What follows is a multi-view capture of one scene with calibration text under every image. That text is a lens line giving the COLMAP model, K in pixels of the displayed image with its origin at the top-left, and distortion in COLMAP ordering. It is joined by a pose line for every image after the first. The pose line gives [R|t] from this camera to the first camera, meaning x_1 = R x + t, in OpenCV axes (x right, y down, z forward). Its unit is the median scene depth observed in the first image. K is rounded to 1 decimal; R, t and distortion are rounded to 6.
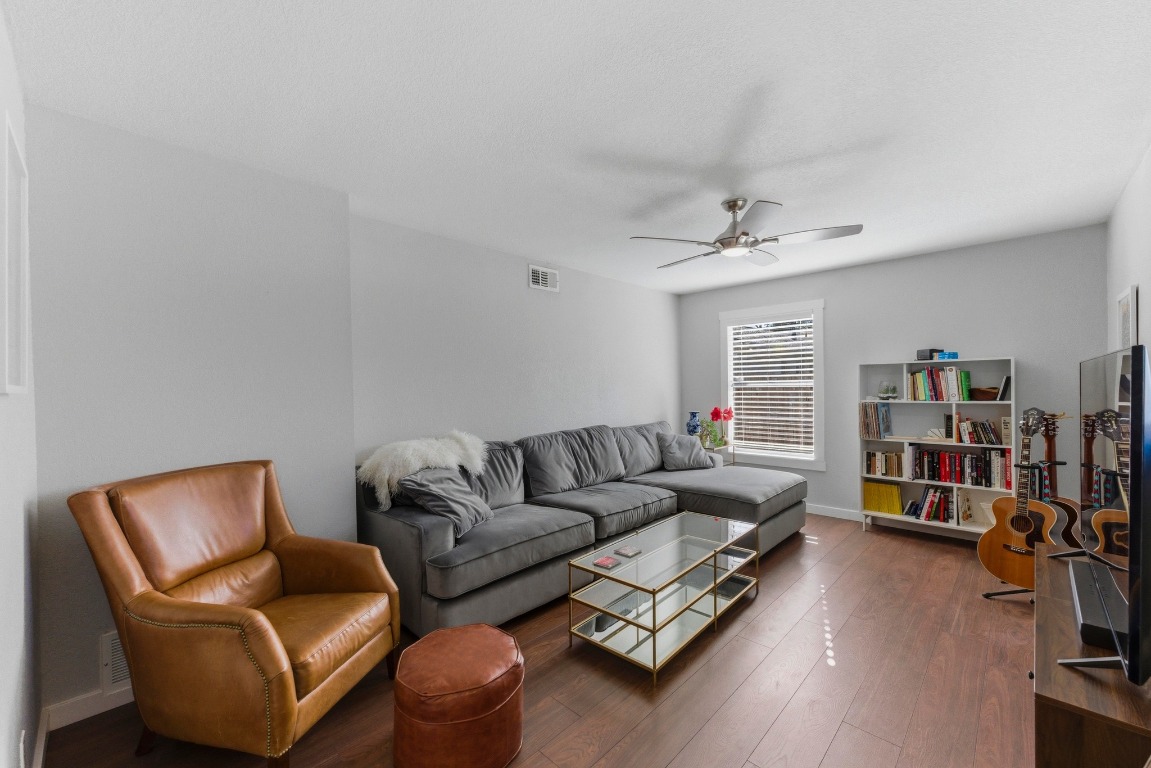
lens RADIAL K [[448.3, 0, 574.1], [0, 448.3, 389.2], [0, 0, 1]] dist [0.000739, 0.000056]
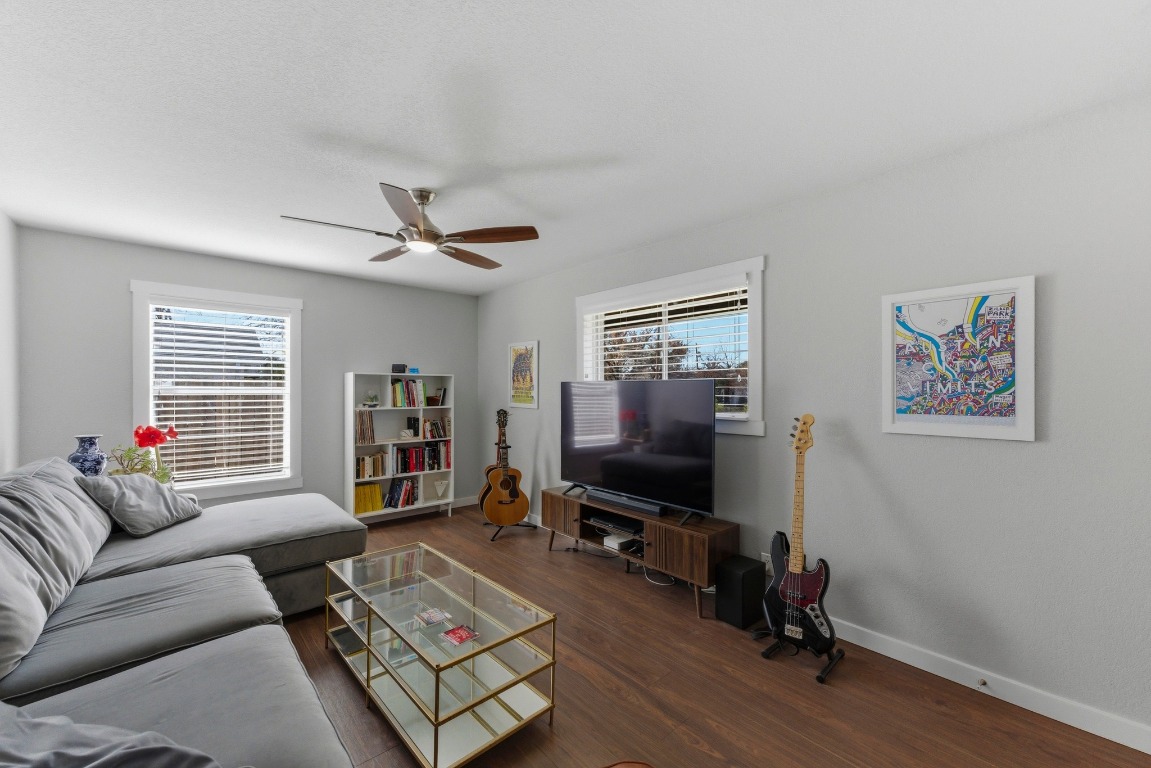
lens RADIAL K [[448.3, 0, 574.1], [0, 448.3, 389.2], [0, 0, 1]] dist [0.000739, 0.000056]
pose [[0.100080, 0.018113, 0.994815, -0.353133], [0.001613, 0.999830, -0.018367, 0.000434], [-0.994978, 0.003443, 0.100034, 0.413513]]
